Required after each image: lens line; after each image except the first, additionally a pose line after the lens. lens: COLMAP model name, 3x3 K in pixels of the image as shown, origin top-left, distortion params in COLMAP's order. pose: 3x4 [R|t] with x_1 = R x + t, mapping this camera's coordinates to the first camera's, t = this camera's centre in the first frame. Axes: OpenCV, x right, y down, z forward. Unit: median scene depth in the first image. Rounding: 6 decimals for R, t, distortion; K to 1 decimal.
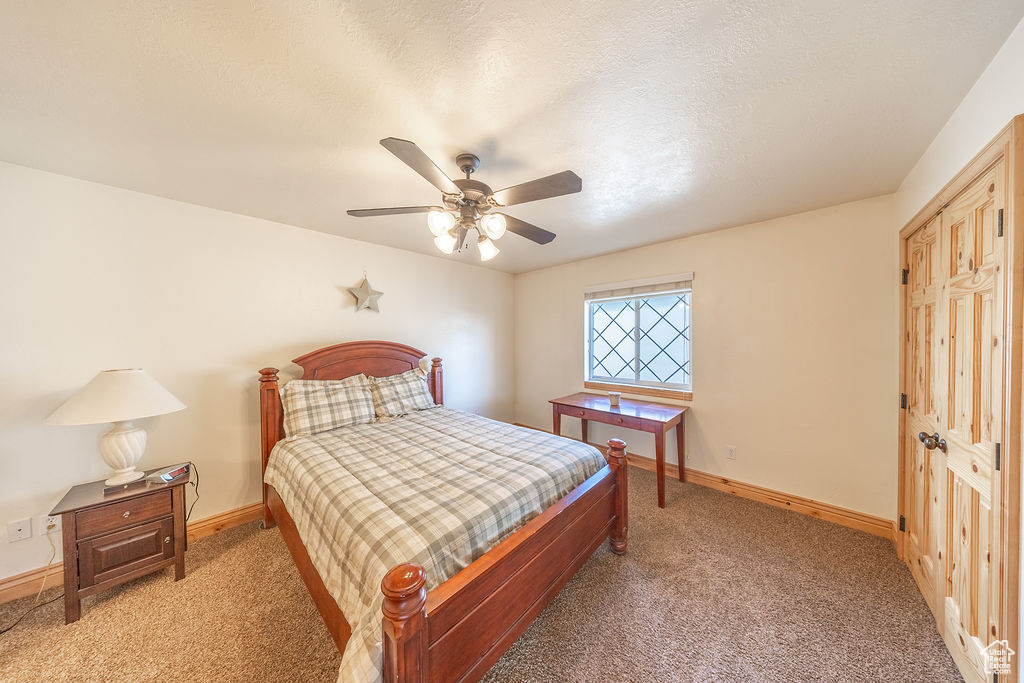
lens RADIAL K [[299.0, 0, 512.5], [0, 299.0, 341.7], [0, 0, 1]] dist [-0.000144, -0.000005]
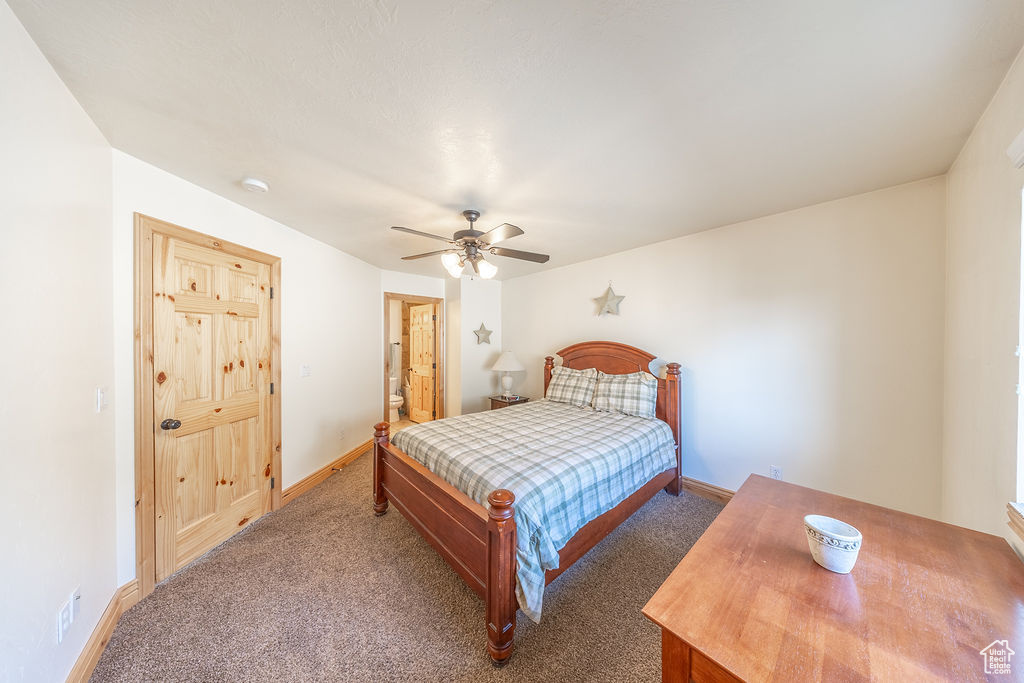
lens RADIAL K [[299.0, 0, 512.6], [0, 299.0, 340.7], [0, 0, 1]] dist [-0.000144, -0.000005]
pose [[-0.090011, 0.011611, -0.995873, 0.742447], [-0.009001, 0.999882, 0.012472, -0.015832], [0.995900, 0.010086, -0.089896, 0.788593]]
